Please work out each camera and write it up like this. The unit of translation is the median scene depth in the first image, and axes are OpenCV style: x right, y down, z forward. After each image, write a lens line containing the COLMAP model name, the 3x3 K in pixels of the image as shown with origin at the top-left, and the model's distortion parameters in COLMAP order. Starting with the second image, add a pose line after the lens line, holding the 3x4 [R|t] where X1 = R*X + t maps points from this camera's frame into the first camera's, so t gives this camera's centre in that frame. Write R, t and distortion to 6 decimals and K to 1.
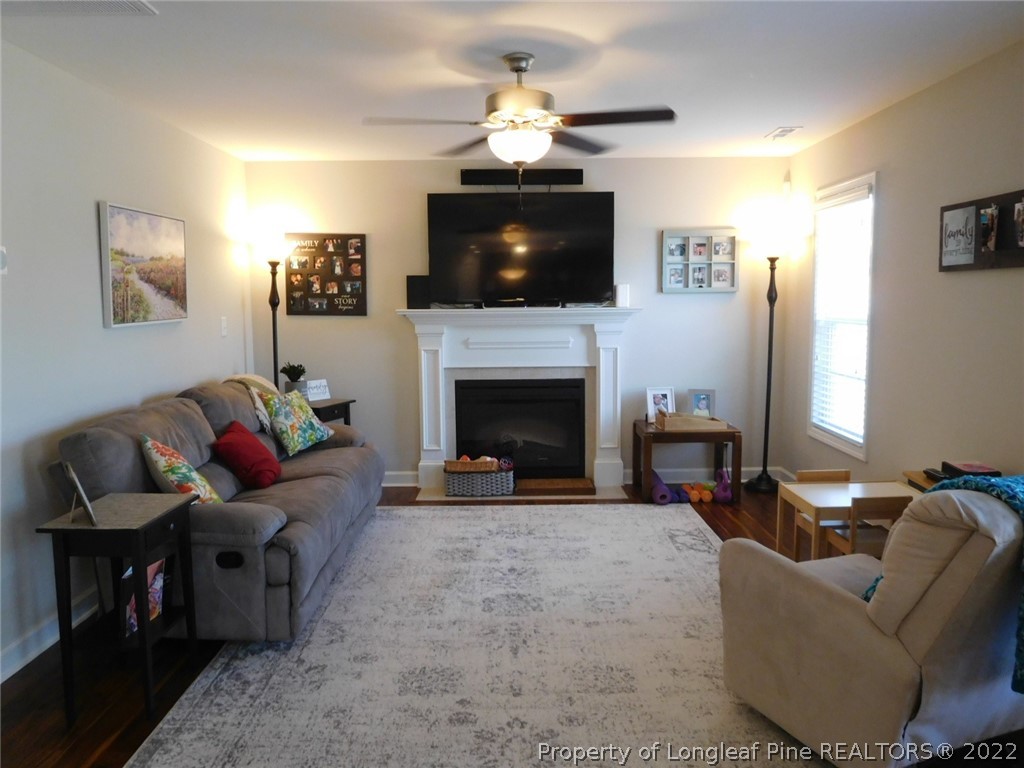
lens RADIAL K [[785.0, 0, 513.0], [0, 785.0, 384.2], [0, 0, 1]] dist [0.014657, 0.002440]
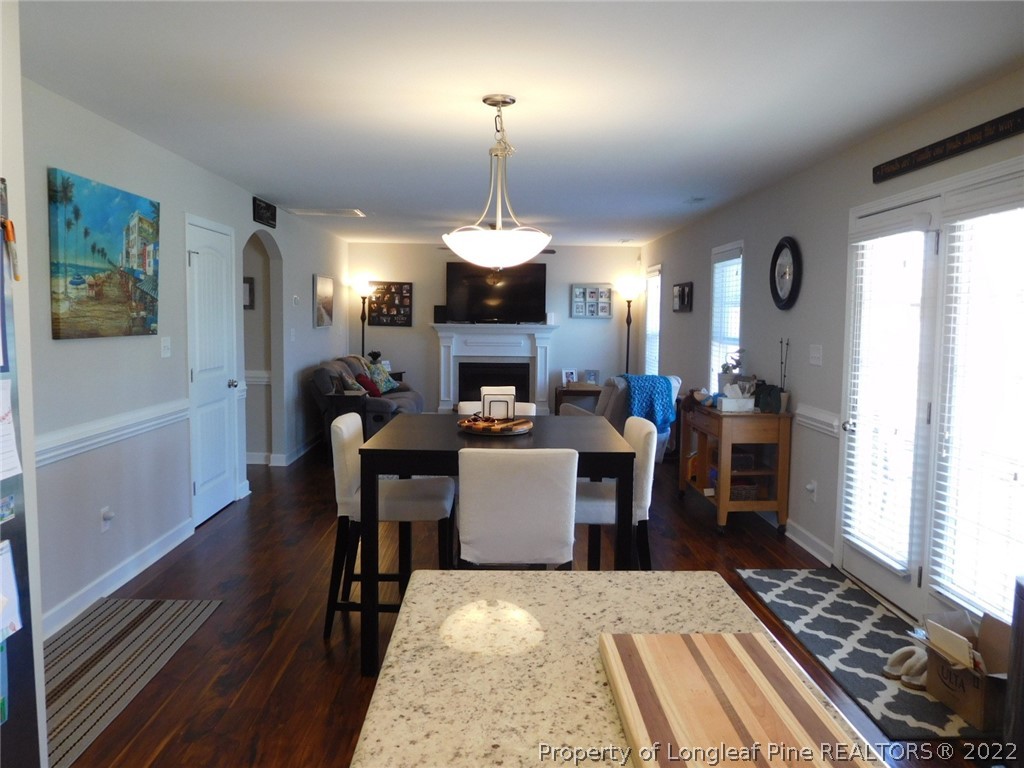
lens RADIAL K [[785.0, 0, 511.9], [0, 785.0, 381.6], [0, 0, 1]] dist [0.014657, 0.002440]
pose [[0.999576, 0.019248, 0.021836, 0.010768], [-0.018655, 0.999460, -0.027044, 0.087578], [-0.022345, 0.026625, 0.999396, -0.850019]]
